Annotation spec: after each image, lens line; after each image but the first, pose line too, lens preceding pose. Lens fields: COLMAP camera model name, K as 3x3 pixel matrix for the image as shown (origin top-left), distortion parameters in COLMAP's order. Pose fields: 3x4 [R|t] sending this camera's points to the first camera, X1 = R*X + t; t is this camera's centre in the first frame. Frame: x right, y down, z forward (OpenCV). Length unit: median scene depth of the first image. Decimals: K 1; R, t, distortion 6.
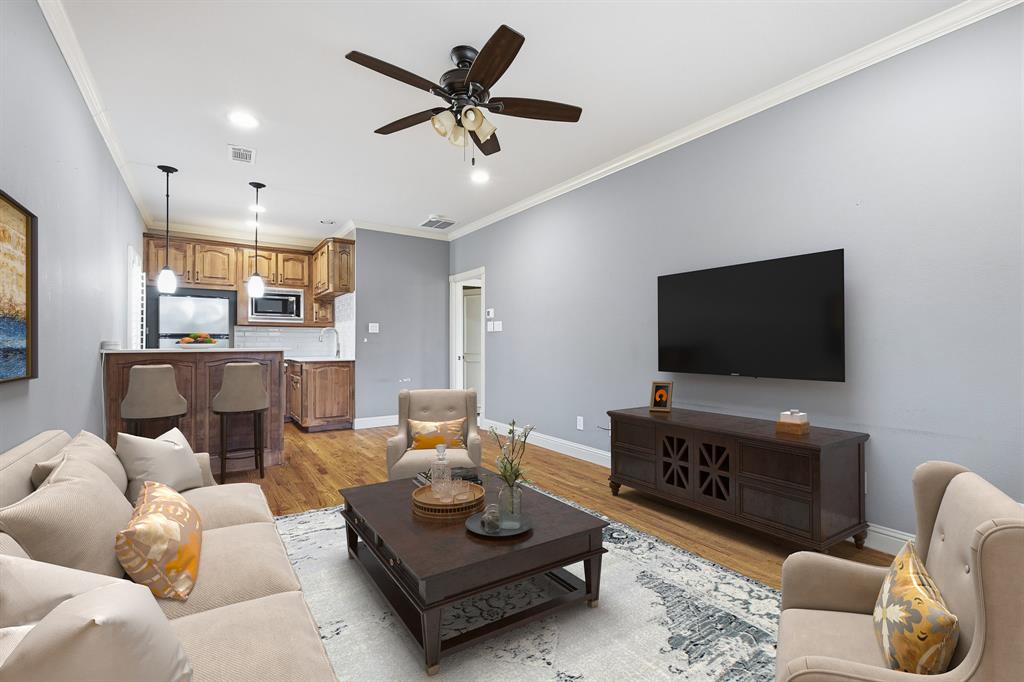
lens RADIAL K [[448.7, 0, 512.6], [0, 448.7, 341.8], [0, 0, 1]] dist [0.009439, -0.000743]
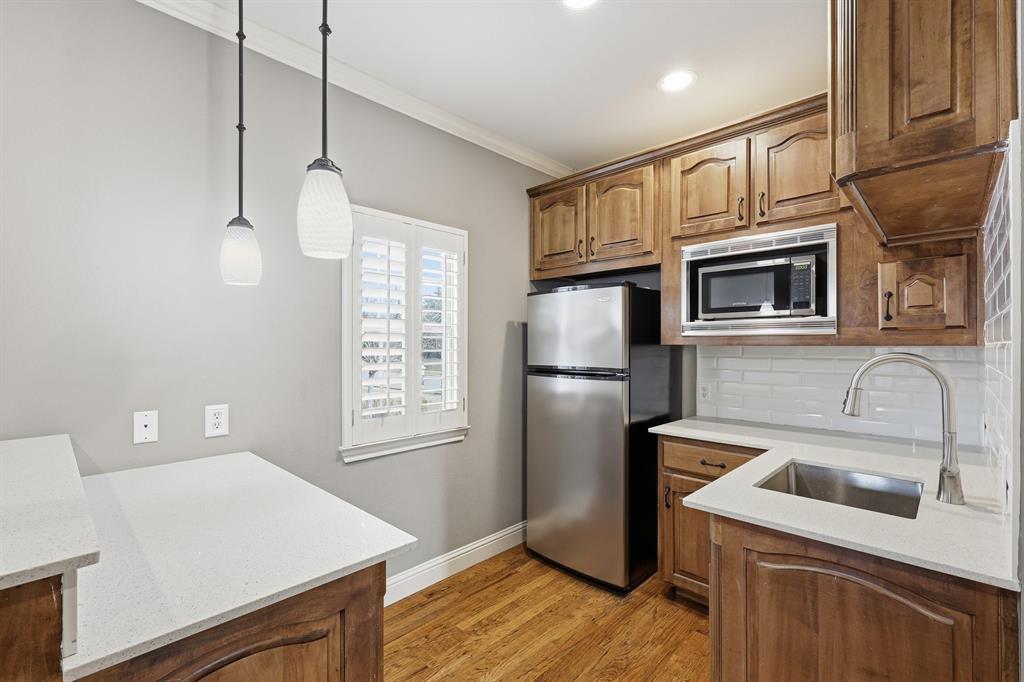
lens RADIAL K [[448.7, 0, 515.0], [0, 448.7, 344.3], [0, 0, 1]] dist [0.009439, -0.000743]
pose [[0.202760, -0.001508, -0.979227, -0.219125], [0.003379, 0.999994, -0.000841, -0.036885], [0.979223, -0.003139, 0.202764, 0.744596]]
